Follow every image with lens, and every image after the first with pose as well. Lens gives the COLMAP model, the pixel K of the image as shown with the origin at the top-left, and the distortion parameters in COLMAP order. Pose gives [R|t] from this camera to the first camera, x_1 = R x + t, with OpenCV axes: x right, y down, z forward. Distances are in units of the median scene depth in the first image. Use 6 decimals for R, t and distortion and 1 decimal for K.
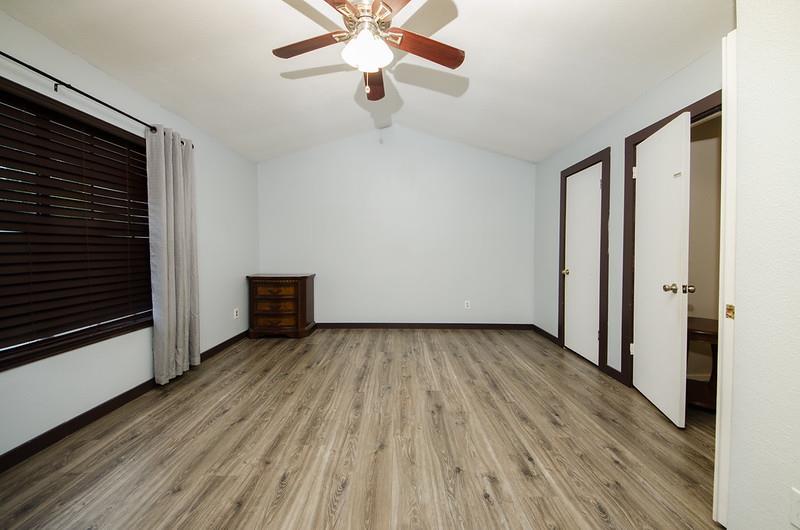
lens RADIAL K [[283.8, 0, 399.8], [0, 283.8, 253.6], [0, 0, 1]] dist [-0.000473, -0.000186]
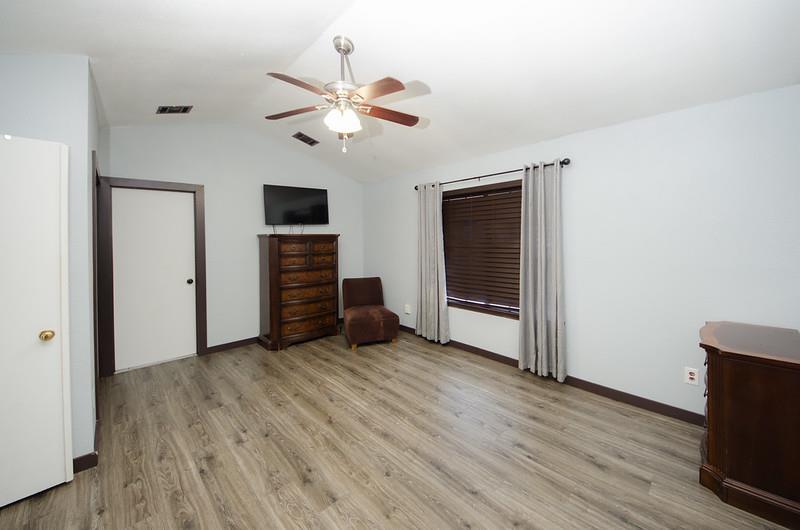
lens RADIAL K [[302.1, 0, 413.2], [0, 302.1, 238.7], [0, 0, 1]] dist [0.019363, -0.016591]
pose [[-0.711110, 0.010121, -0.703008, 0.593680], [0.001323, 0.999914, 0.013057, -0.182253], [0.703079, 0.008355, -0.711062, 2.070506]]
